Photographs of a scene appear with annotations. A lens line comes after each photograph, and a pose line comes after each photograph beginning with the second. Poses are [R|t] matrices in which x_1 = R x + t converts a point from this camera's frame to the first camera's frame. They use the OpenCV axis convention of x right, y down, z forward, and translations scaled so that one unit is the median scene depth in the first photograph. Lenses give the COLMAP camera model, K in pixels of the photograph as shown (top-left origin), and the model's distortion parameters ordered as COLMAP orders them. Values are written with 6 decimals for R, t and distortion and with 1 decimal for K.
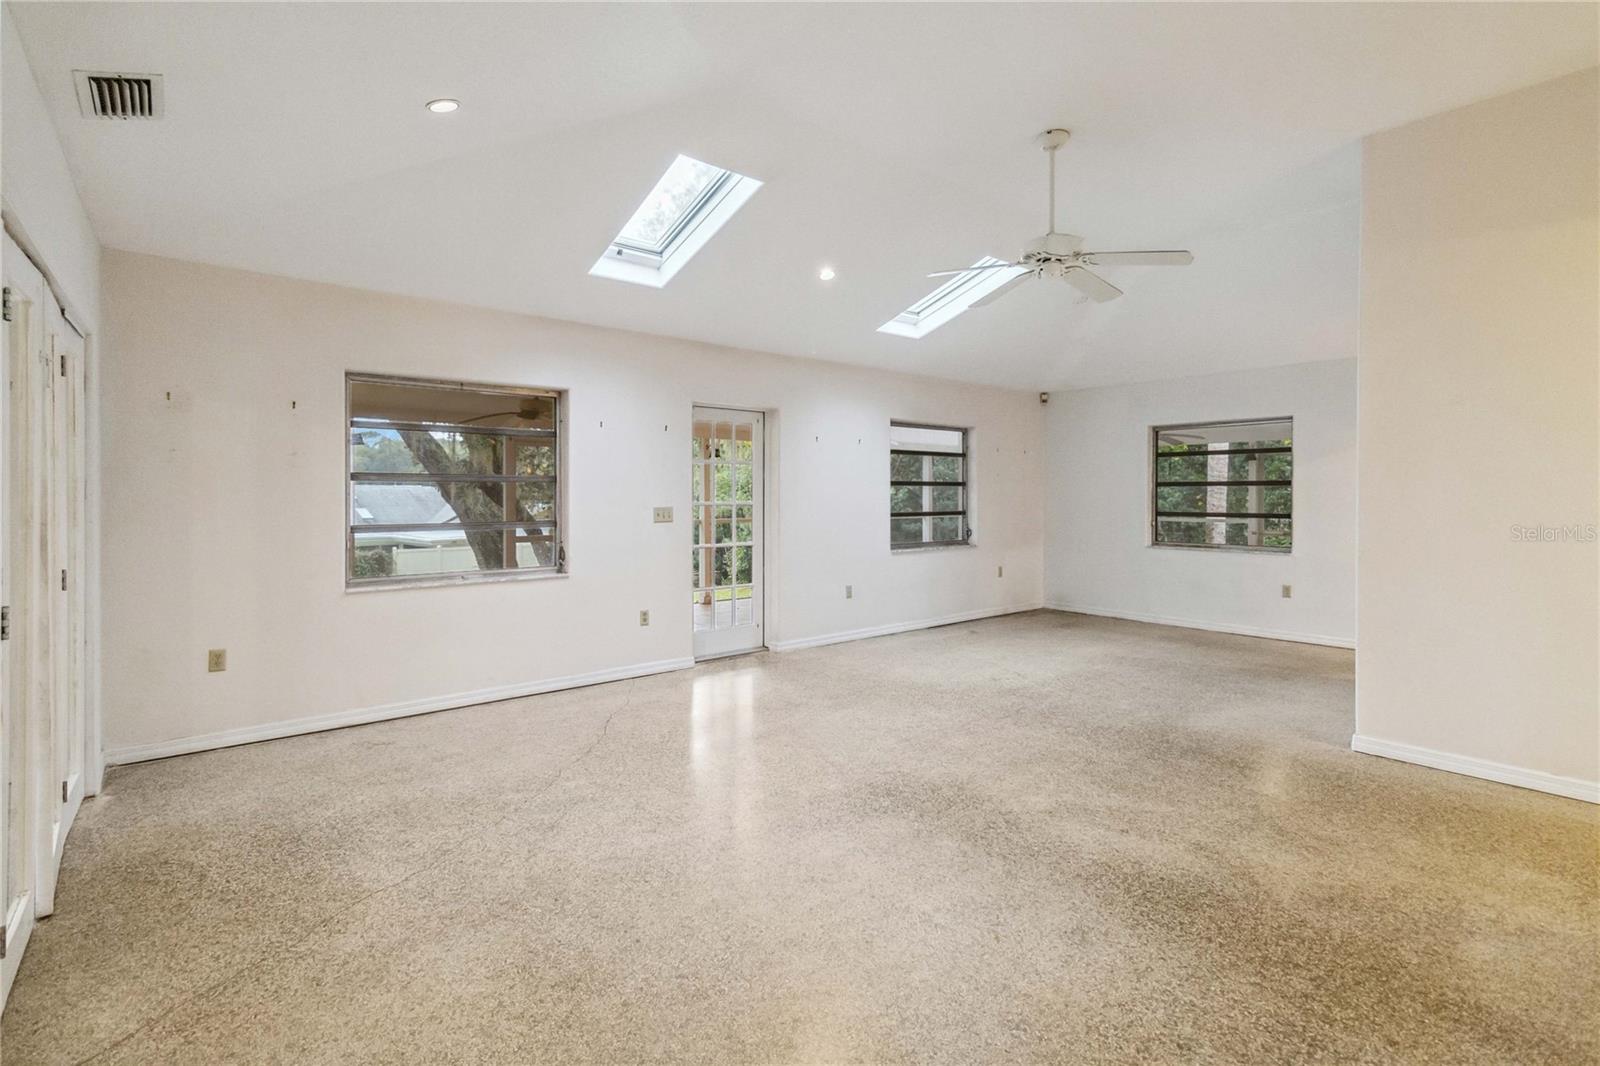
lens RADIAL K [[747.1, 0, 796.9], [0, 747.1, 501.2], [0, 0, 1]] dist [-0.001750, -0.000053]
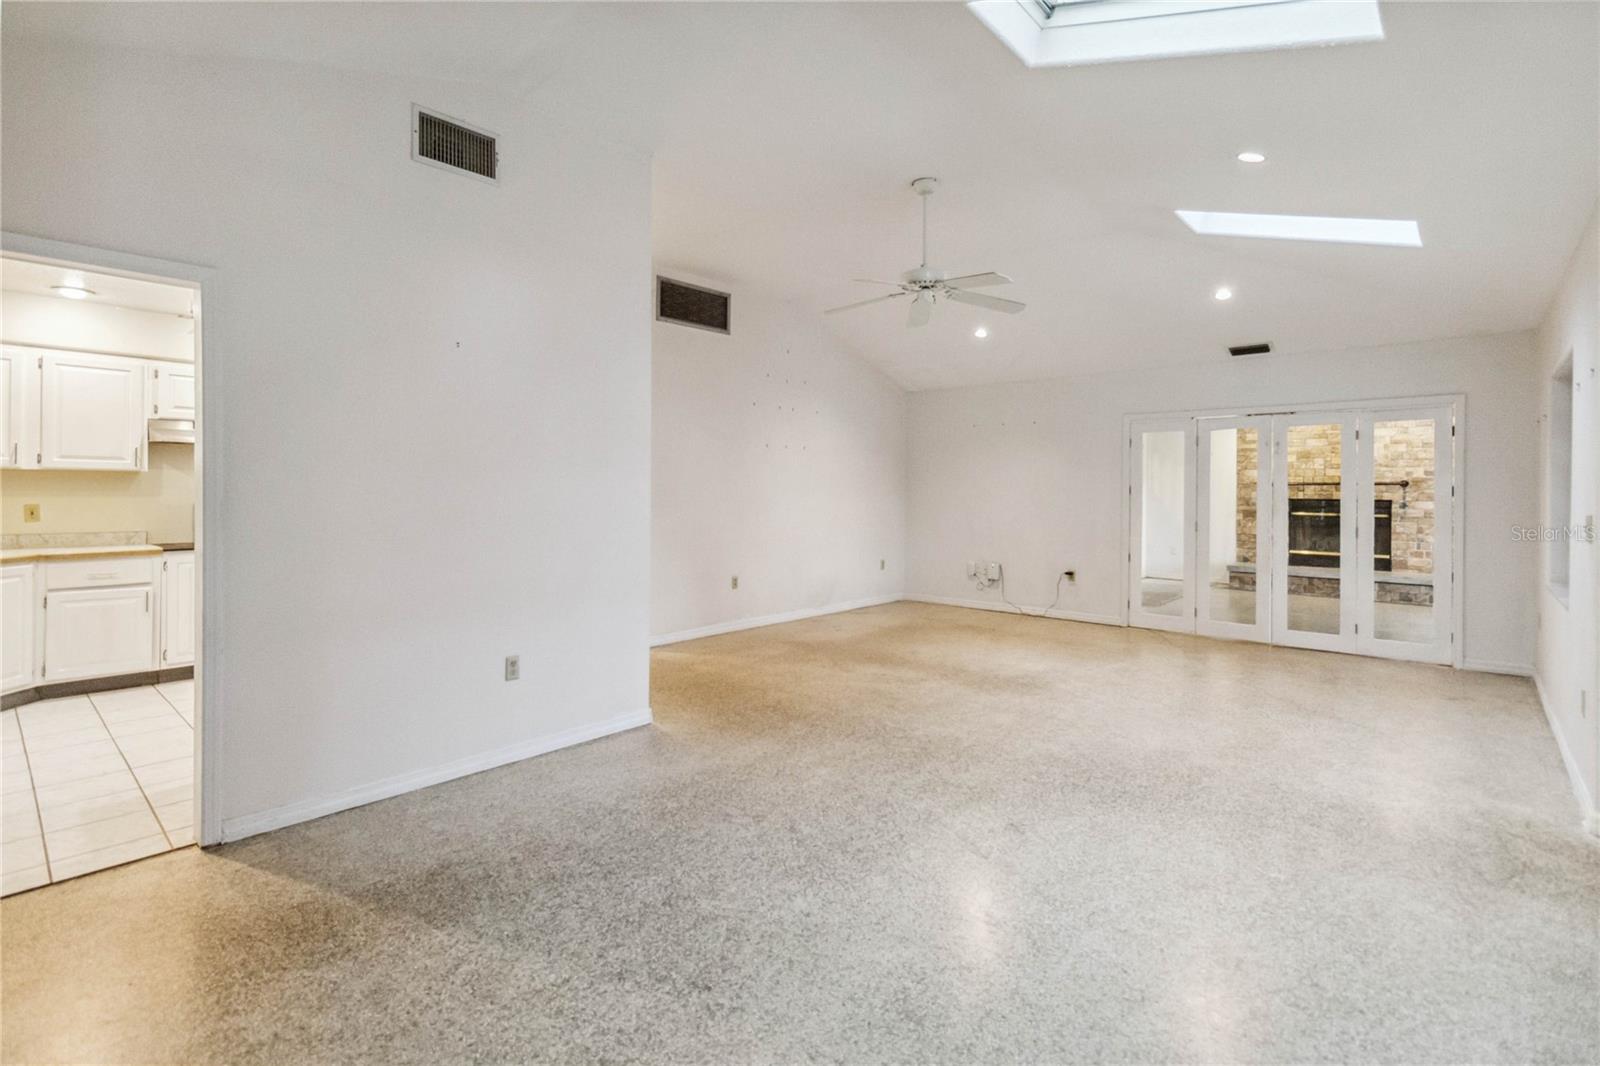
lens RADIAL K [[735.0, 0, 795.0], [0, 735.0, 489.6], [0, 0, 1]] dist [0.001126, -0.000405]
pose [[-0.988505, -0.007820, -0.150989, 0.752278], [-0.009633, 0.999890, 0.011278, -0.019710], [0.150884, 0.012603, -0.988471, 2.225746]]
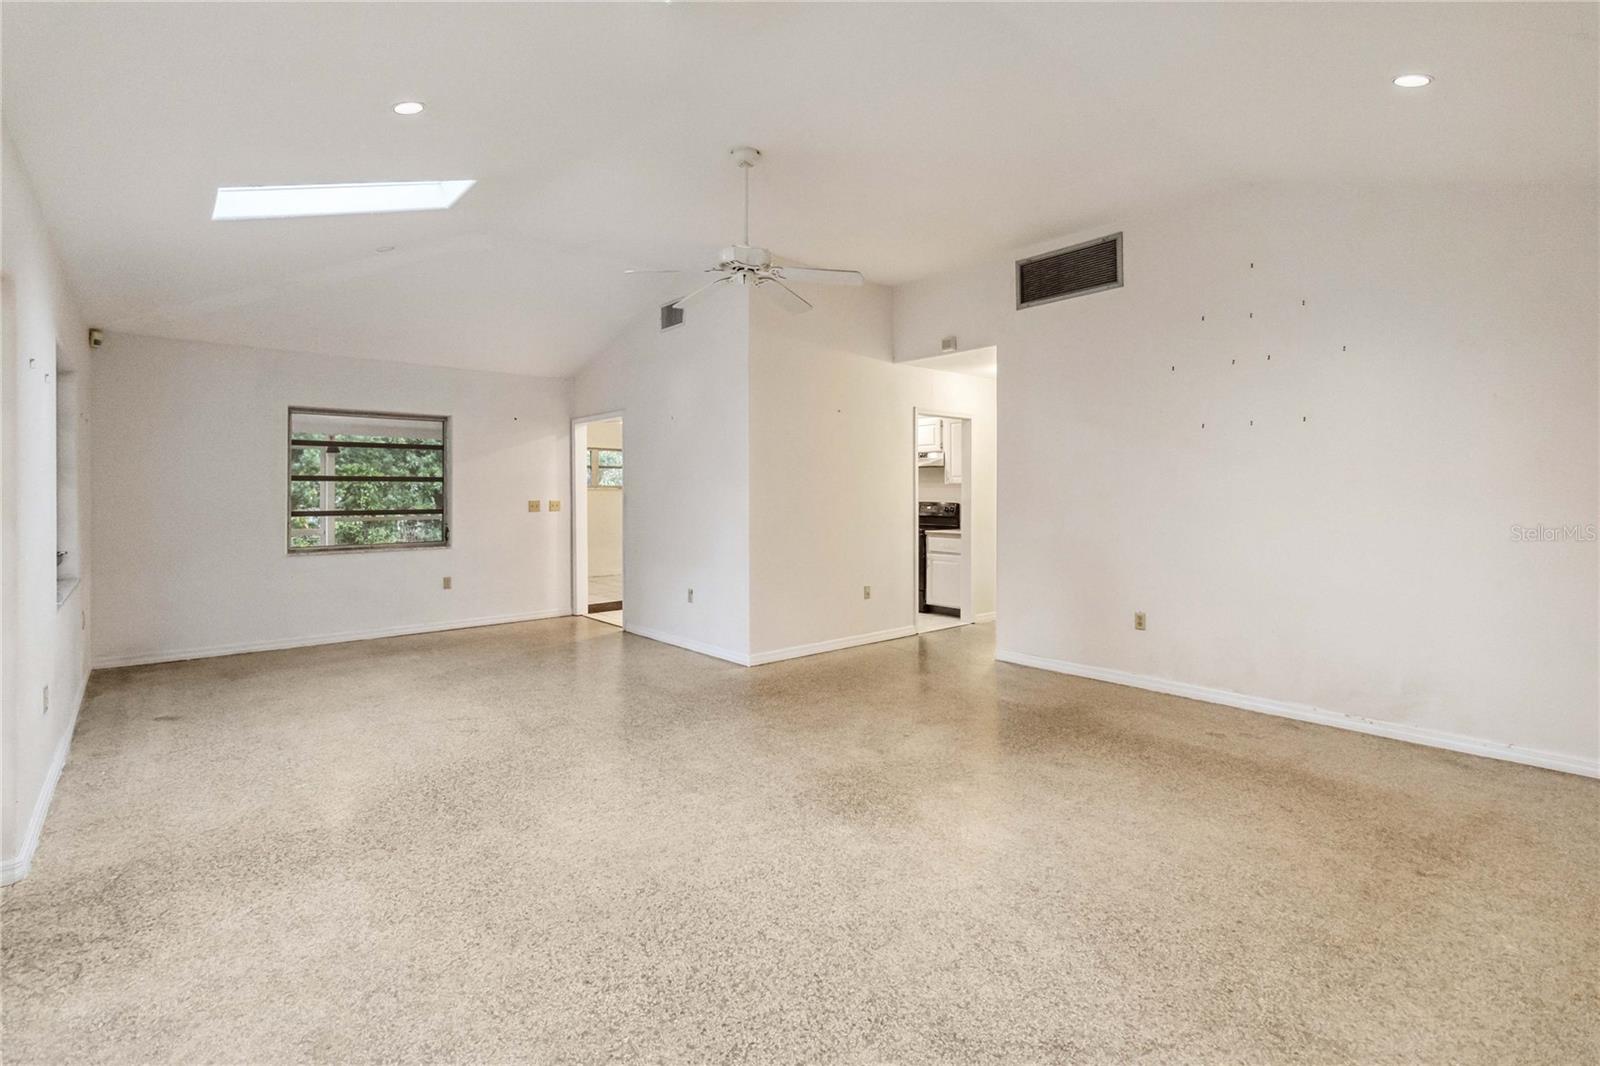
lens RADIAL K [[750.1, 0, 797.3], [0, 750.1, 488.6], [0, 0, 1]] dist [0.000797, -0.000096]
pose [[-0.032083, 0.002389, 0.999482, -0.764728], [0.008660, 0.999960, -0.002112, -0.008955], [-0.999448, 0.008588, -0.032102, 1.016310]]
